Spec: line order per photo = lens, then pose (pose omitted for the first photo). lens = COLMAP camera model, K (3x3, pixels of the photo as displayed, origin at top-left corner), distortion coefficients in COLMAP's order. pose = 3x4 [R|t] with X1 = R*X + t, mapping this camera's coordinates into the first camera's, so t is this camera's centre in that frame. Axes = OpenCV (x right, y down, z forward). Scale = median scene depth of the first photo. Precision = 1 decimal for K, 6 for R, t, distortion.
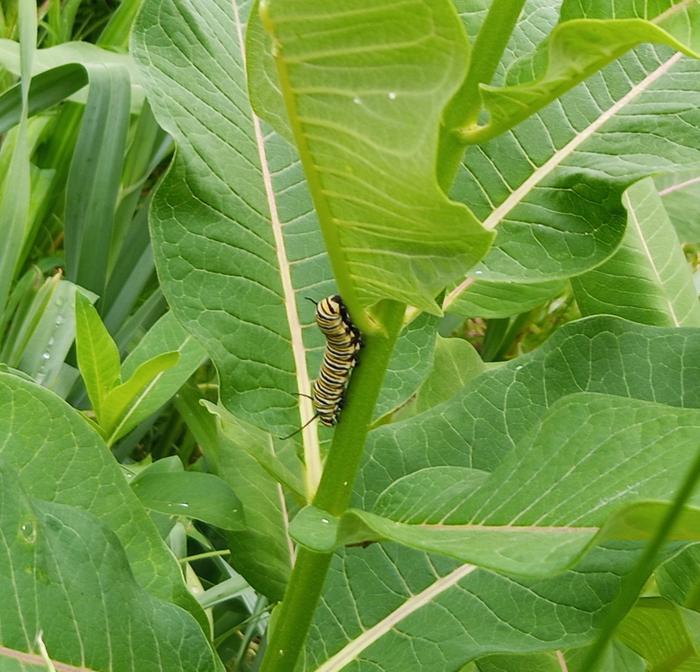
lens RADIAL K [[1275.4, 0, 350.0], [0, 1275.4, 336.0], [0, 0, 1]] dist [-0.105610, 0.000000]
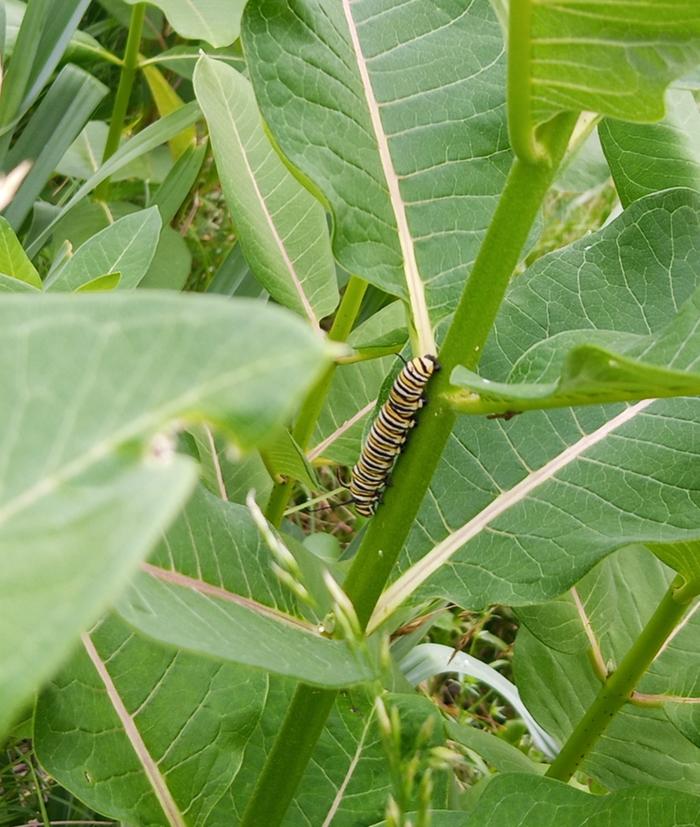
lens RADIAL K [[1276.0, 0, 350.0], [0, 1276.0, 413.3], [0, 0, 1]] dist [0.001254, 0.000000]
pose [[0.994095, -0.015088, 0.107455, -0.172744], [0.005478, 0.996002, 0.089168, 0.077710], [-0.108371, -0.088053, 0.990203, 0.144891]]
